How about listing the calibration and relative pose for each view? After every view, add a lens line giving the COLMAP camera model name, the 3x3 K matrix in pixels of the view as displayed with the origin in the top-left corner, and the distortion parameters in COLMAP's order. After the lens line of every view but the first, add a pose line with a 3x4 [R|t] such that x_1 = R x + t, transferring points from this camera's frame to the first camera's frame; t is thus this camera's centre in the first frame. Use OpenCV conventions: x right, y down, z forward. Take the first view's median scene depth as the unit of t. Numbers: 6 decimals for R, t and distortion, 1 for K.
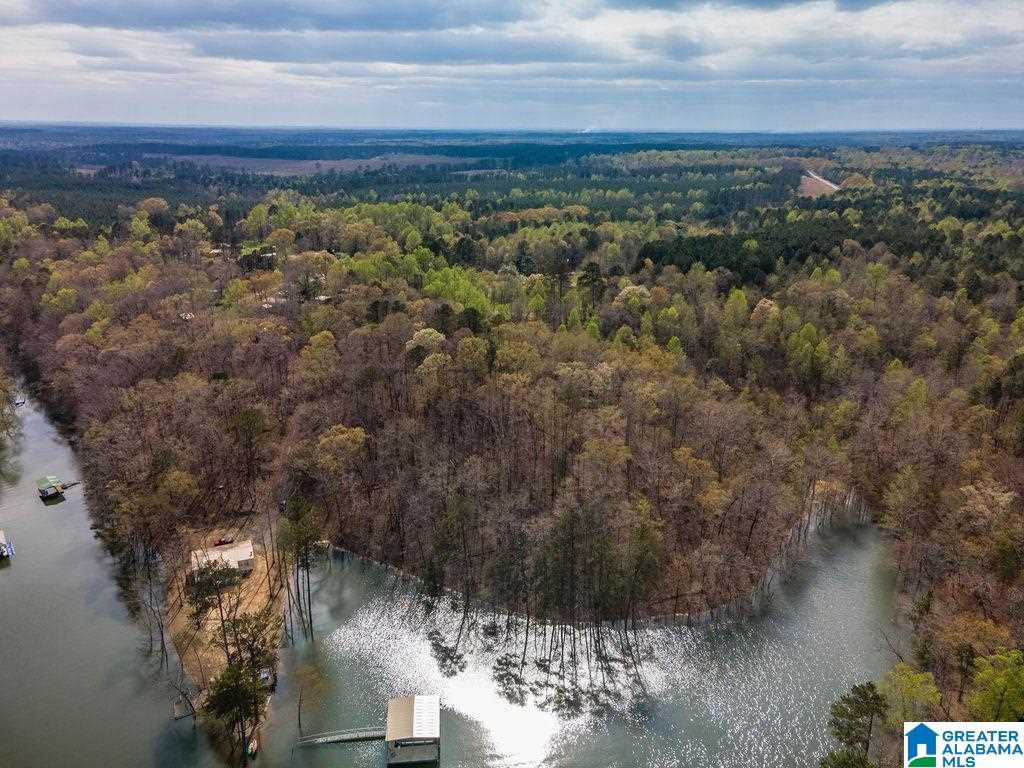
lens RADIAL K [[742.8, 0, 512.0], [0, 742.8, 384.0], [0, 0, 1]] dist [0.034927, 0.038023]
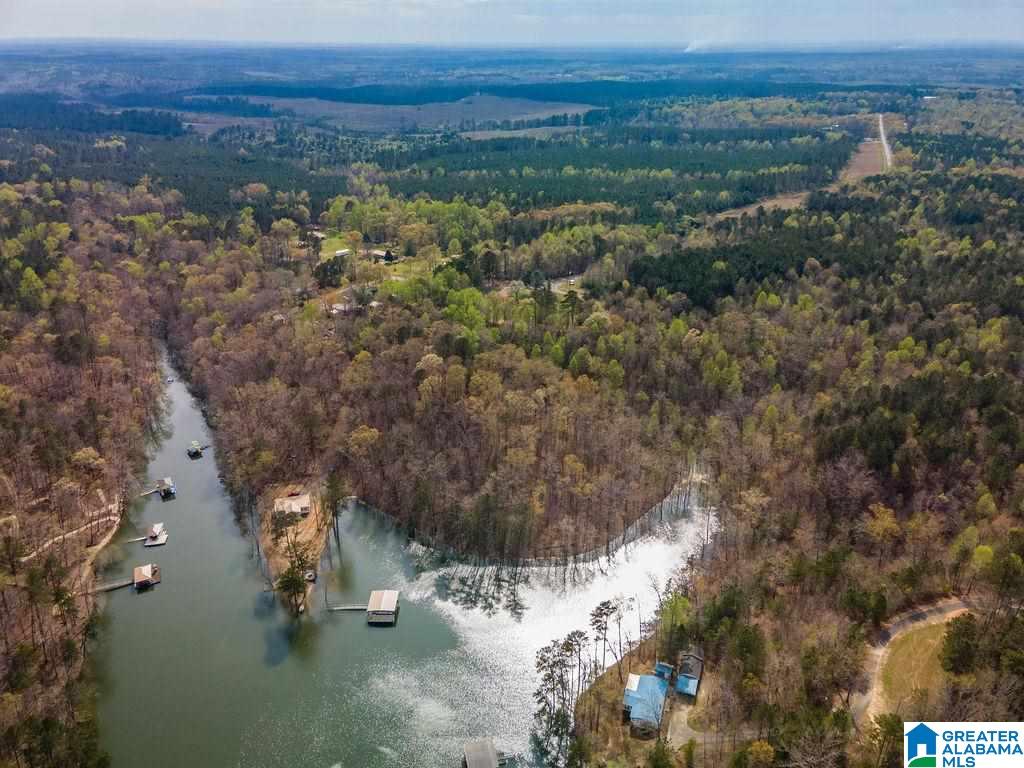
lens RADIAL K [[742.8, 0, 512.0], [0, 742.8, 384.0], [0, 0, 1]] dist [0.034927, 0.038023]
pose [[0.992059, 0.048088, -0.116221, 0.250796], [-0.036091, 0.994004, 0.103217, -0.200244], [0.120488, -0.098203, 0.987846, -0.501322]]
